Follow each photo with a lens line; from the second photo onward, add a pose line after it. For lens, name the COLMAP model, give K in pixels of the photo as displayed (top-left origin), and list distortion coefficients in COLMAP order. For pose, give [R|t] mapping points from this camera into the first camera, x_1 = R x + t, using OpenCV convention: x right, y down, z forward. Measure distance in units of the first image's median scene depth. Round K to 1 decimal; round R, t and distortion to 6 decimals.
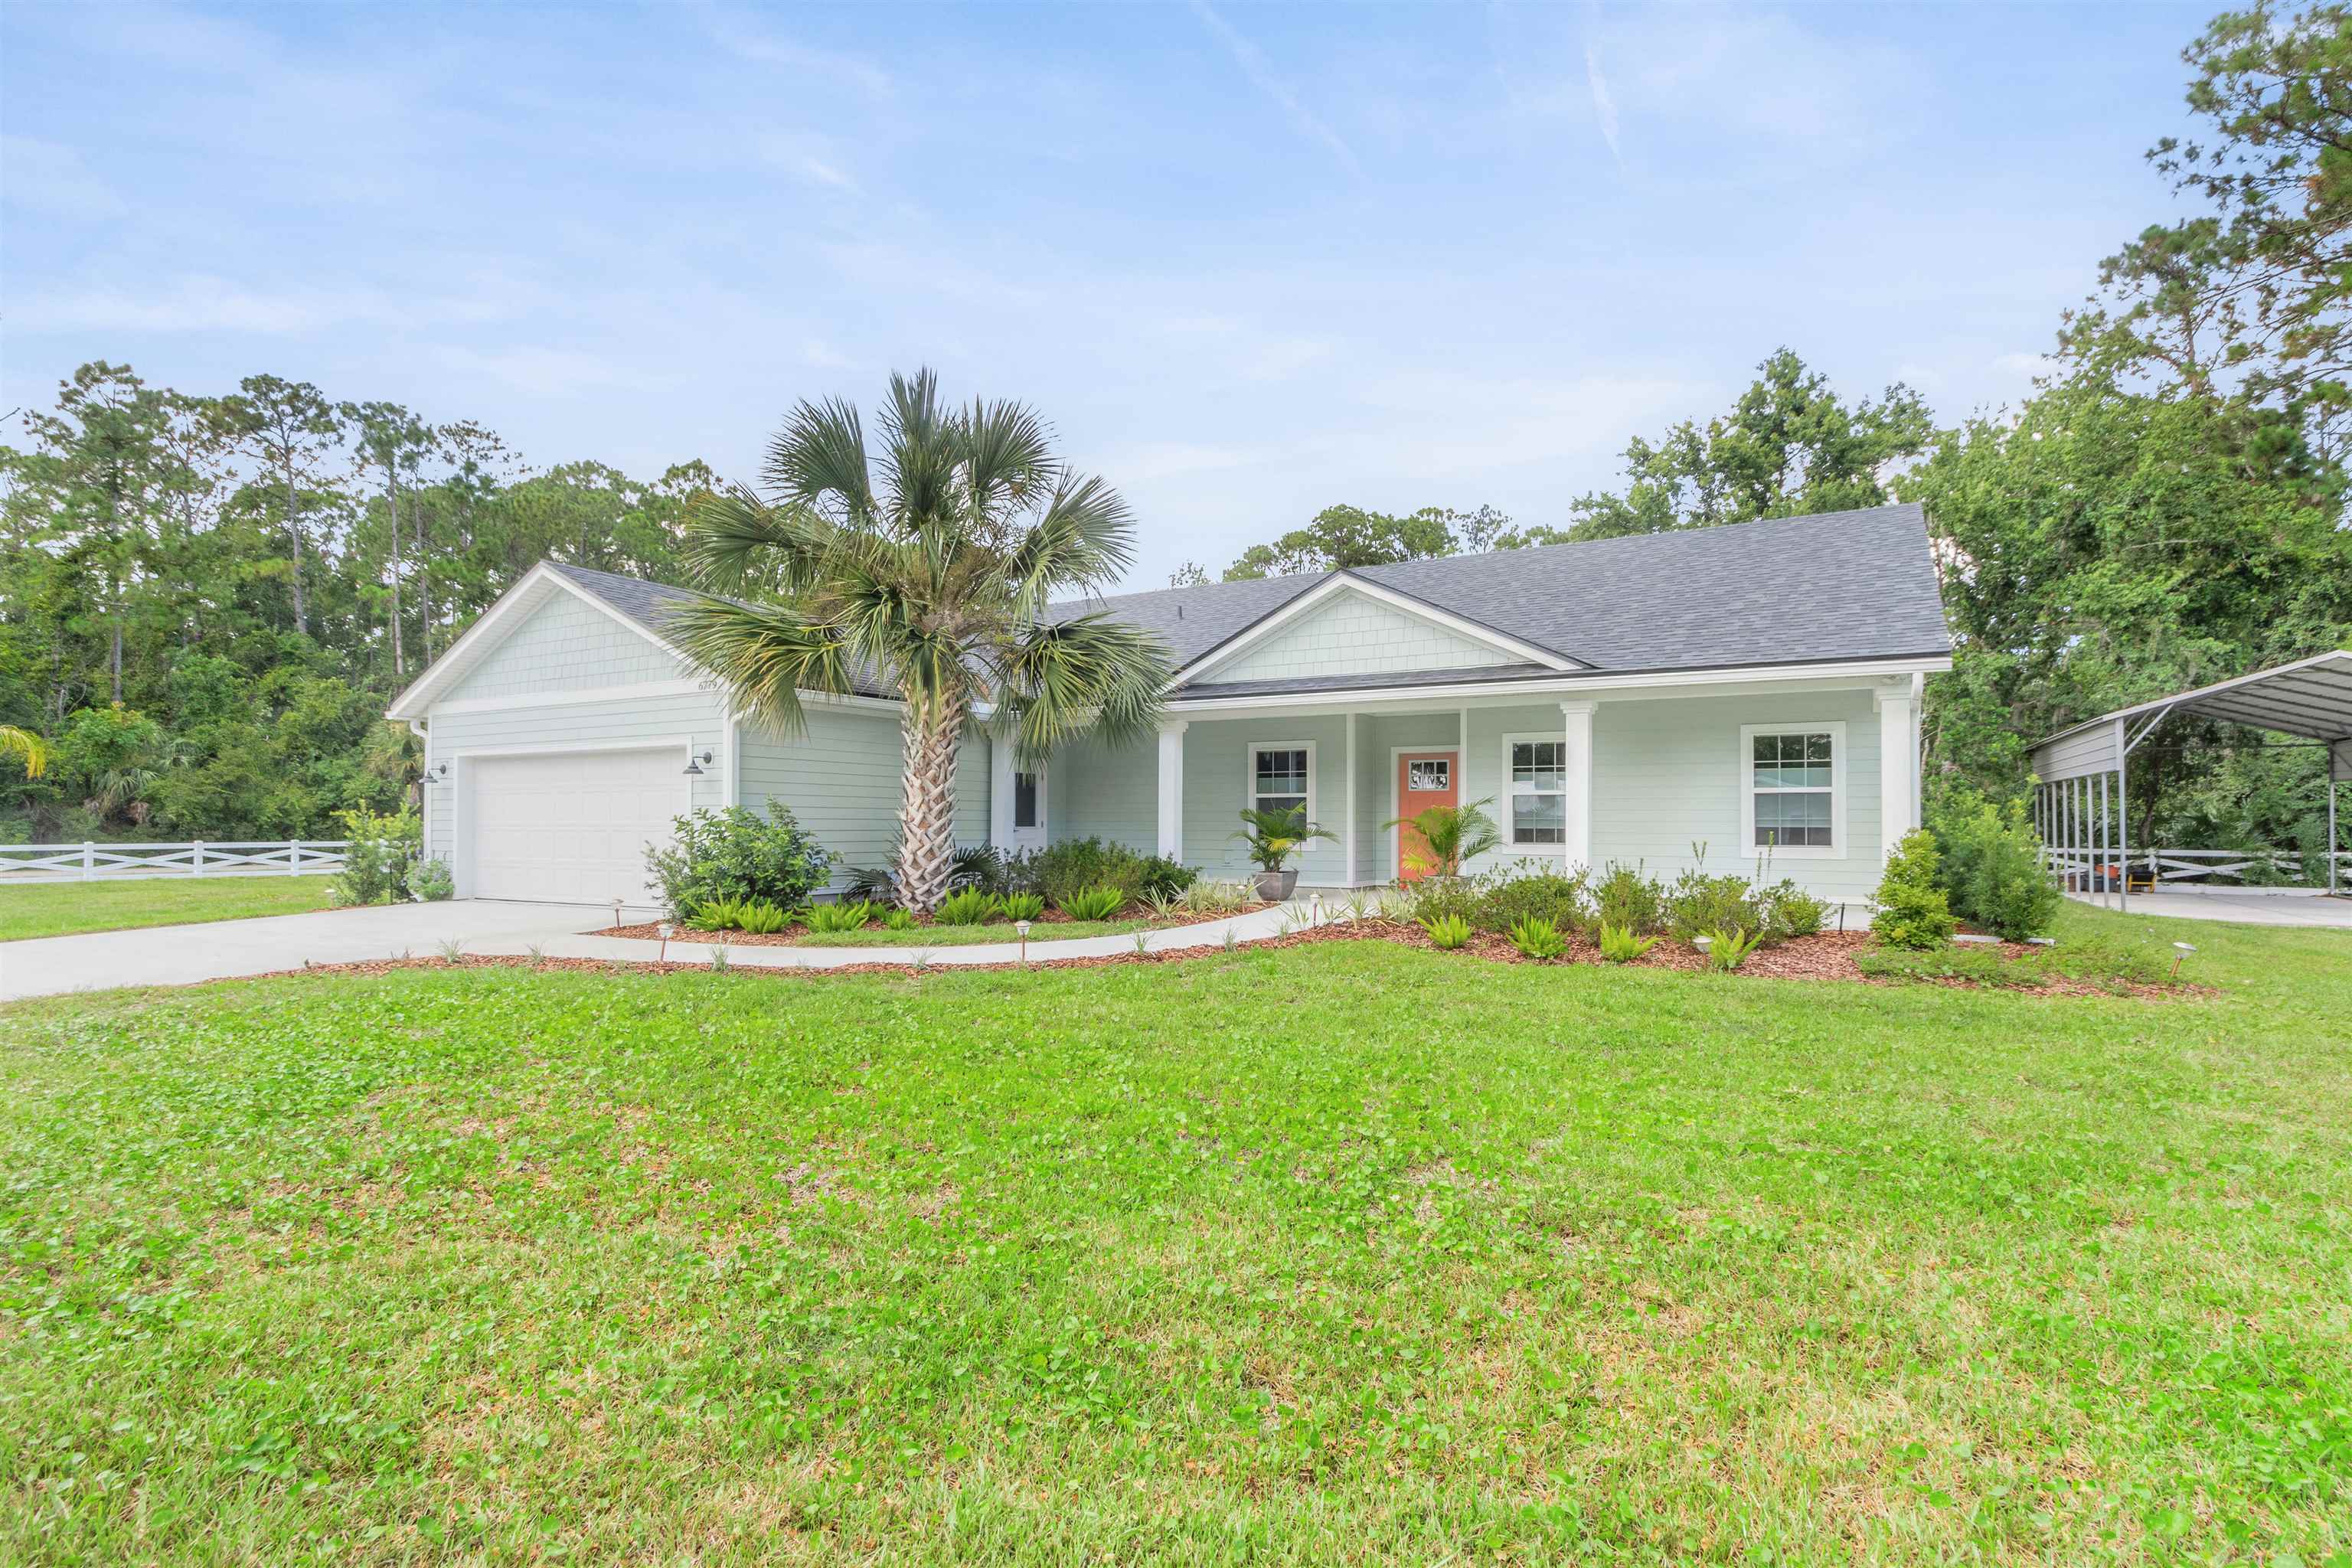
lens RADIAL K [[1096.3, 0, 1181.0], [0, 1096.3, 807.7], [0, 0, 1]] dist [-0.000354, 0.022074]
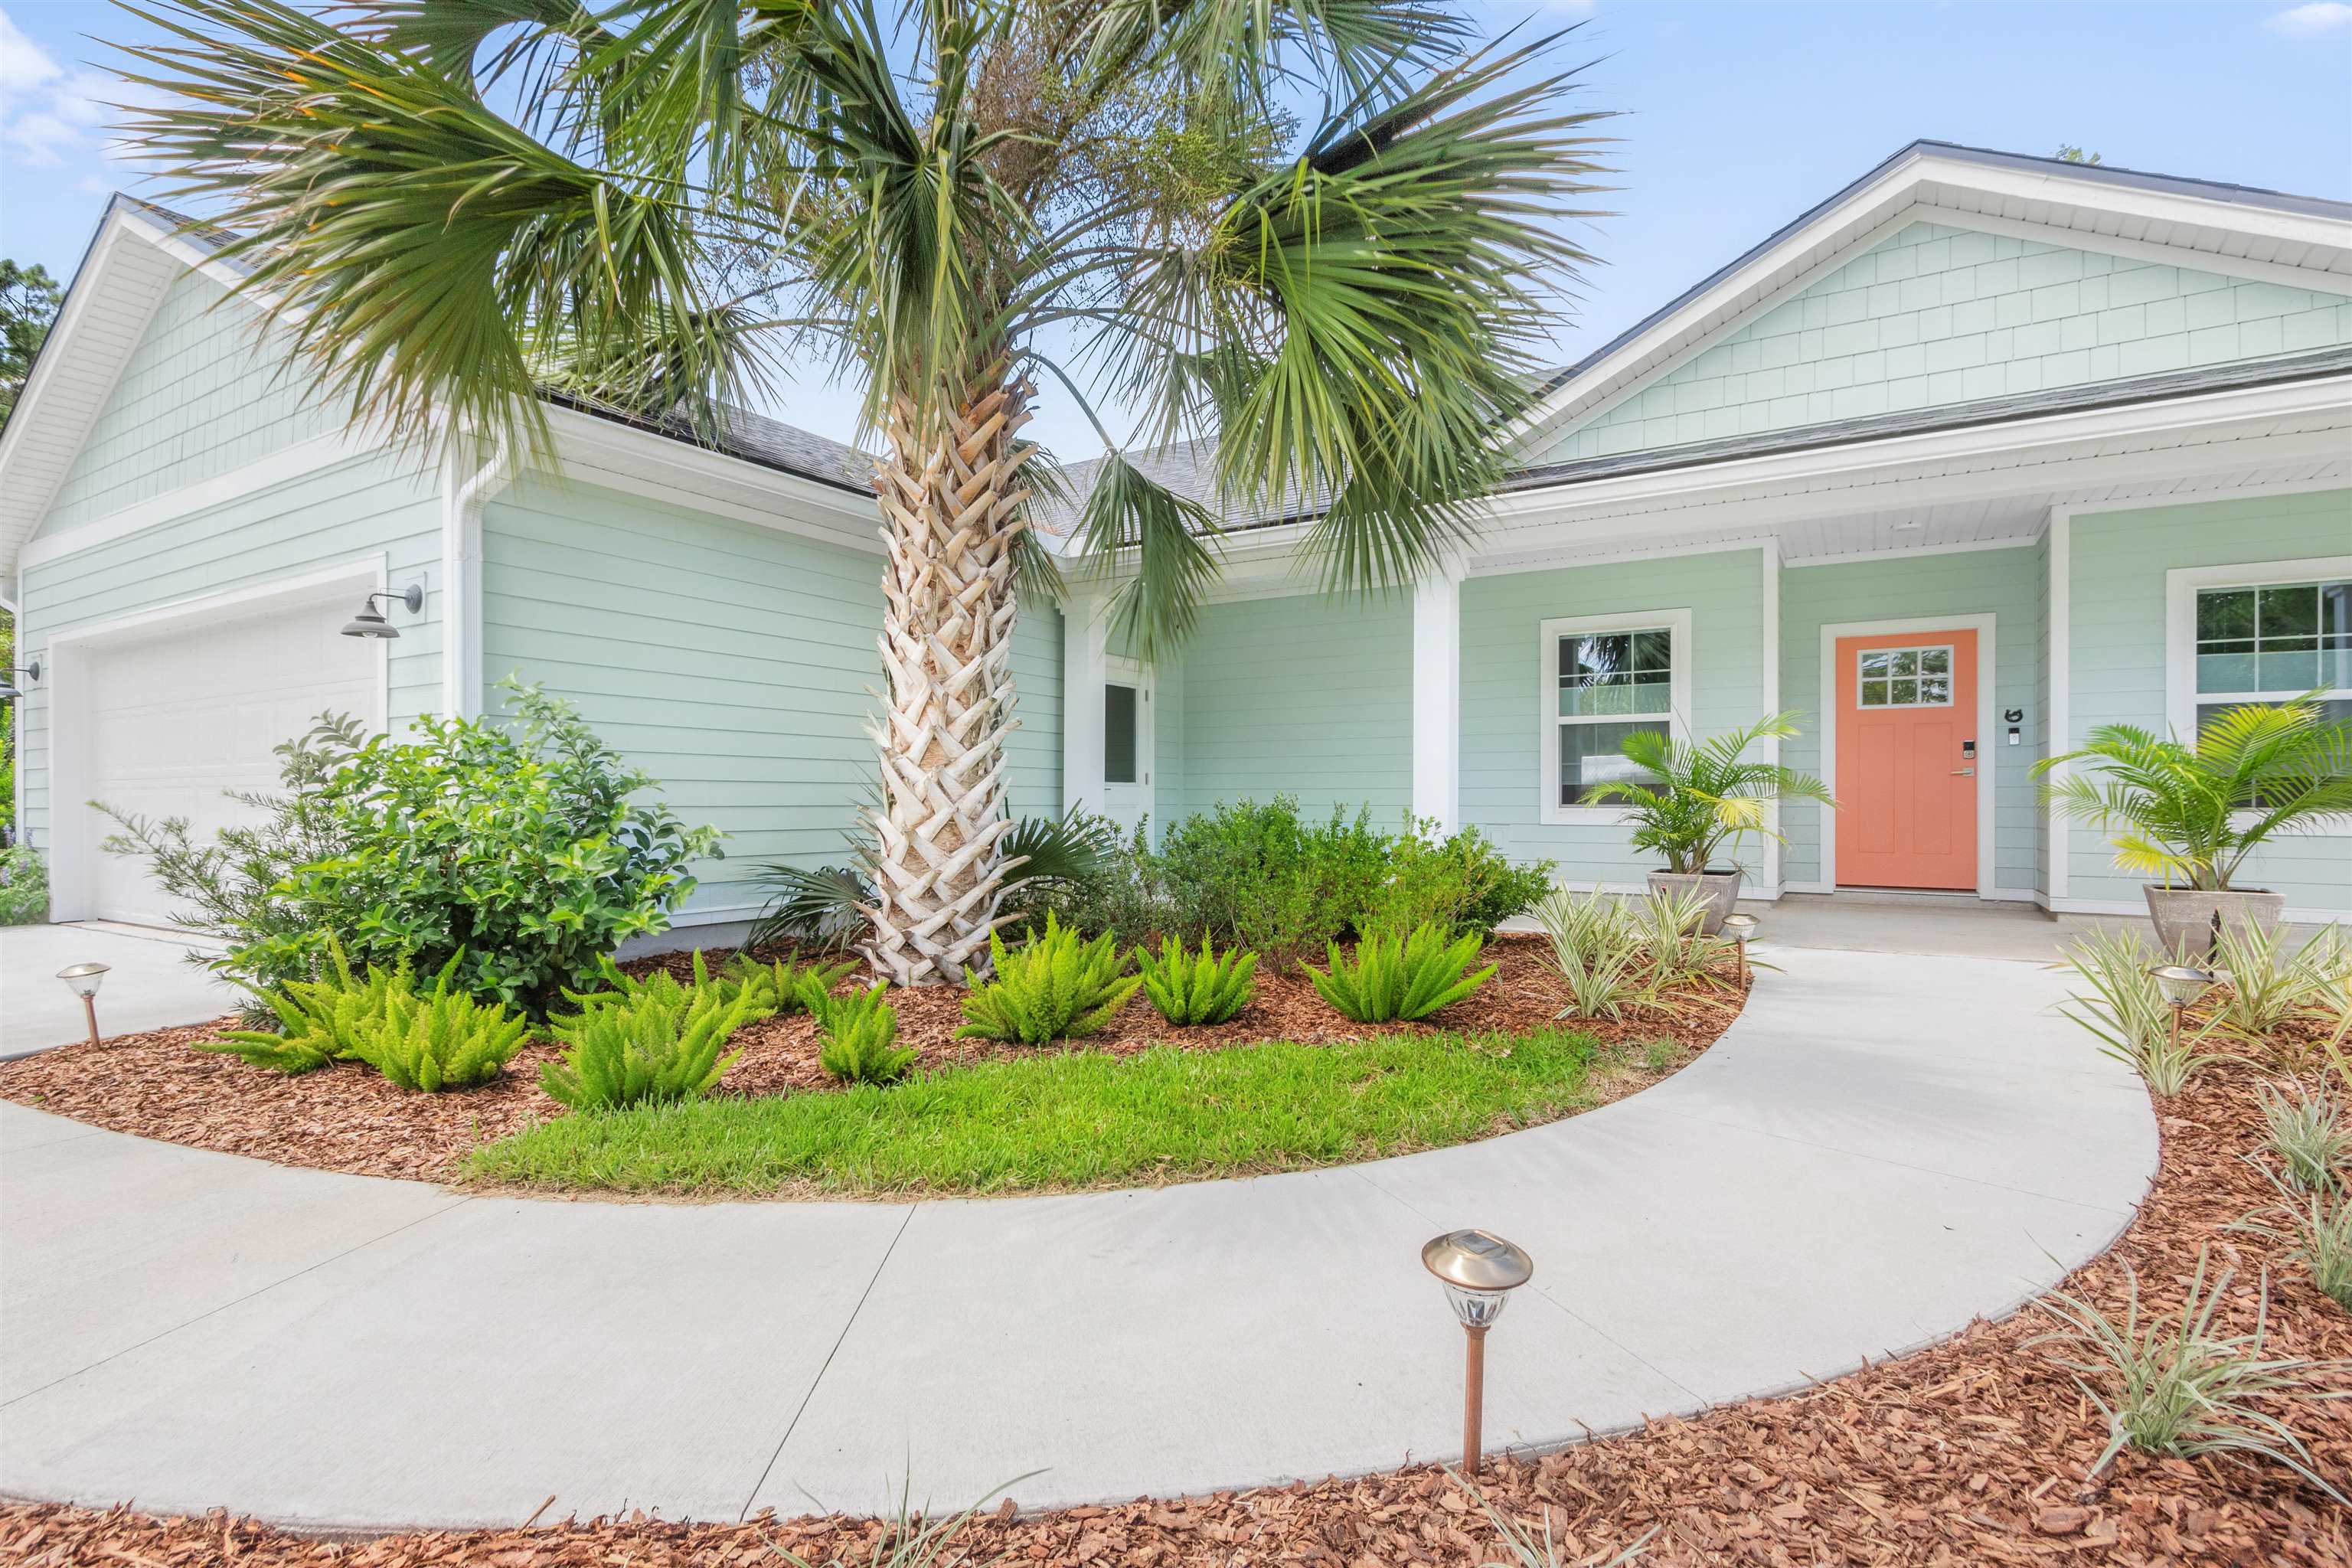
lens RADIAL K [[1083.1, 0, 1178.0], [0, 1083.1, 802.6], [0, 0, 1]] dist [-0.001188, 0.000194]
pose [[0.999761, -0.001955, -0.021753, -0.111228], [0.002420, 0.999768, 0.021400, 0.018268], [0.021706, -0.021447, 0.999534, 0.493209]]
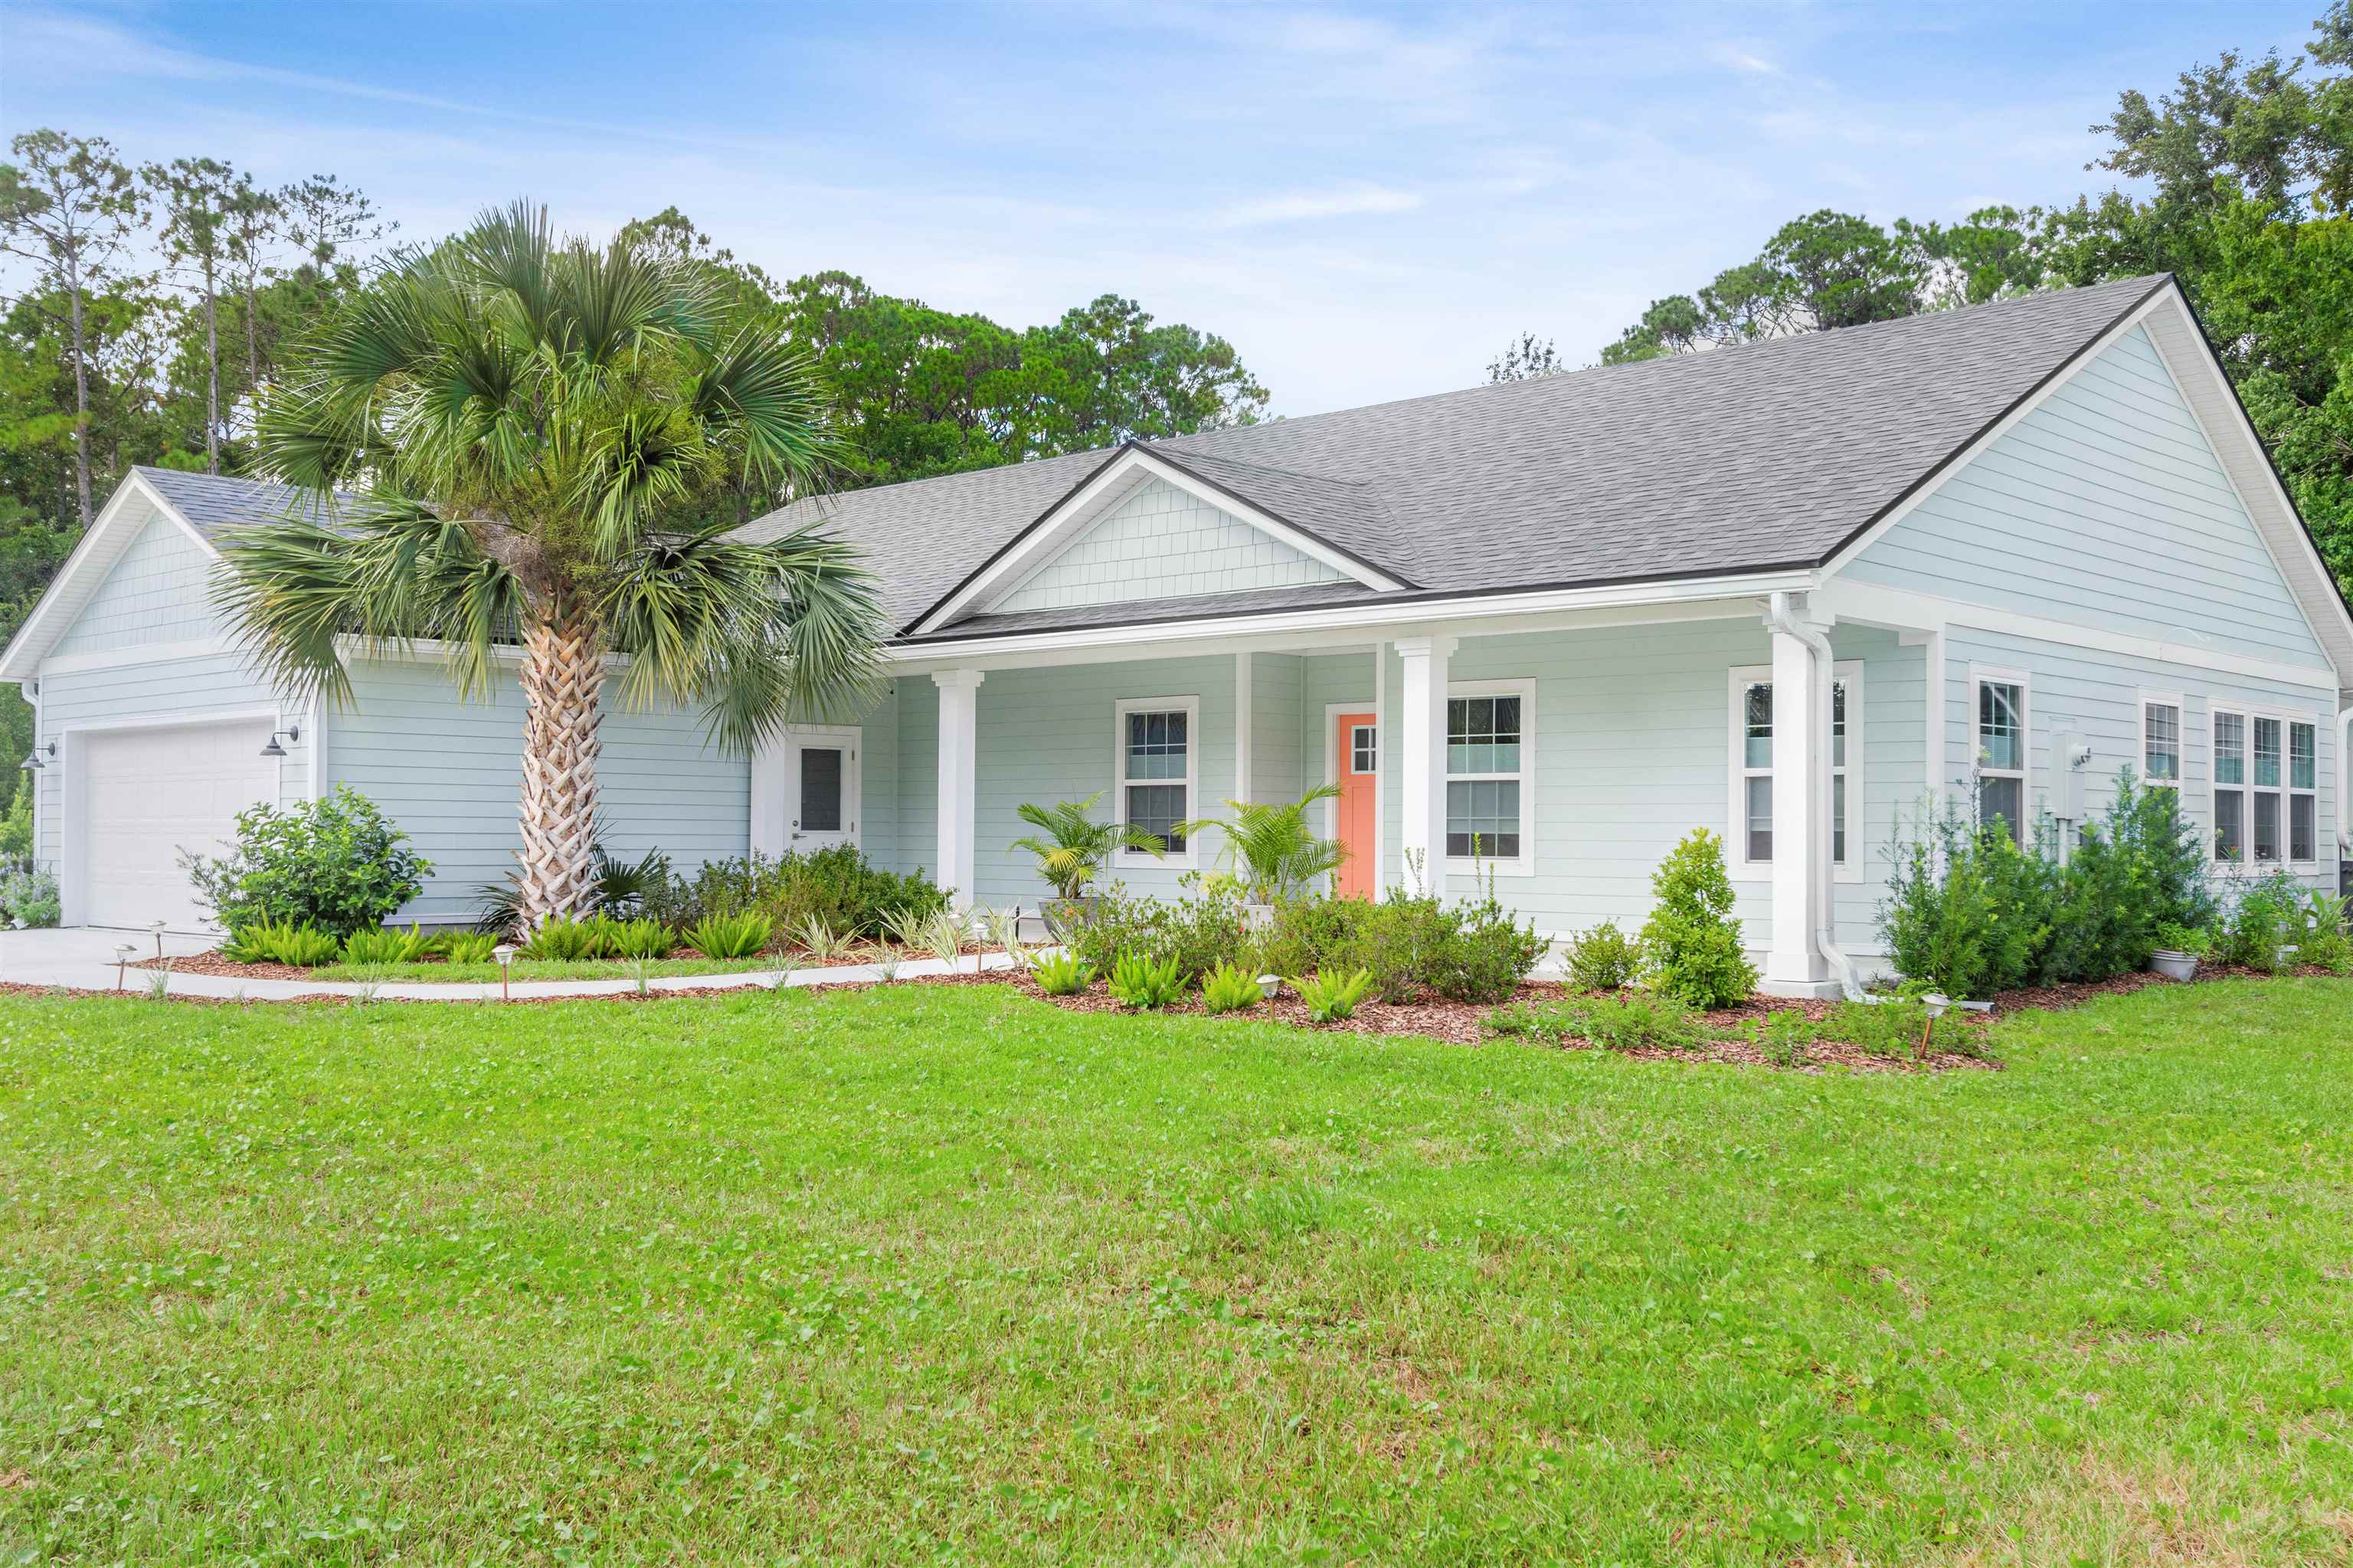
lens RADIAL K [[2160.8, 0, 1176.5], [0, 2160.8, 784.0], [0, 0, 1]] dist [-0.051018, 0.174149]
pose [[0.971308, -0.001912, -0.237818, 0.402780], [0.000043, 0.999969, -0.007866, -0.000020], [0.237826, 0.007630, 0.971278, -0.217981]]
